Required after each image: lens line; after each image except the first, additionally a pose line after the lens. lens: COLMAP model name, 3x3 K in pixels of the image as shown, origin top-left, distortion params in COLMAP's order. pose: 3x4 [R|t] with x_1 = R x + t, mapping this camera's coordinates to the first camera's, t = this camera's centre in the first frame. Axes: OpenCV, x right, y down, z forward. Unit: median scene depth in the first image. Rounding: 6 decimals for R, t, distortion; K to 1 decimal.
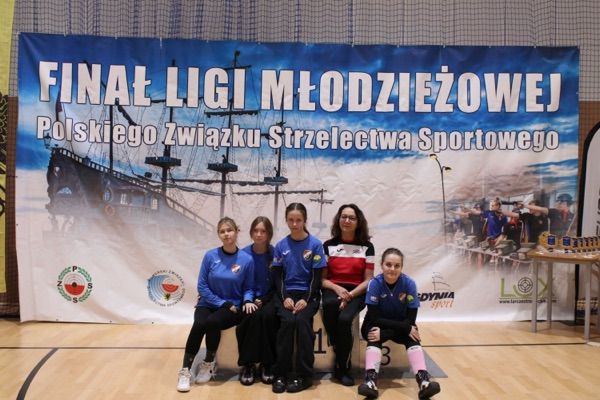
lens RADIAL K [[774.6, 0, 298.7], [0, 774.6, 199.5], [0, 0, 1]] dist [-0.031890, 0.000000]
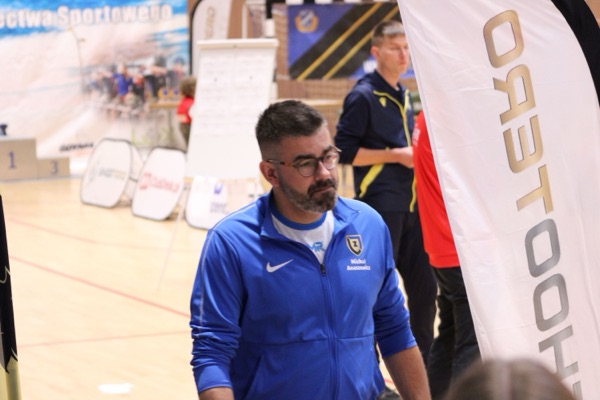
lens RADIAL K [[2727.3, 0, 300.1], [0, 2727.3, 199.8], [0, 0, 1]] dist [0.176852, 0.000000]
pose [[0.957681, -0.060289, 0.281447, -0.706349], [0.048568, 0.997644, 0.048443, 0.018912], [-0.283705, -0.032724, 0.958353, -3.229562]]
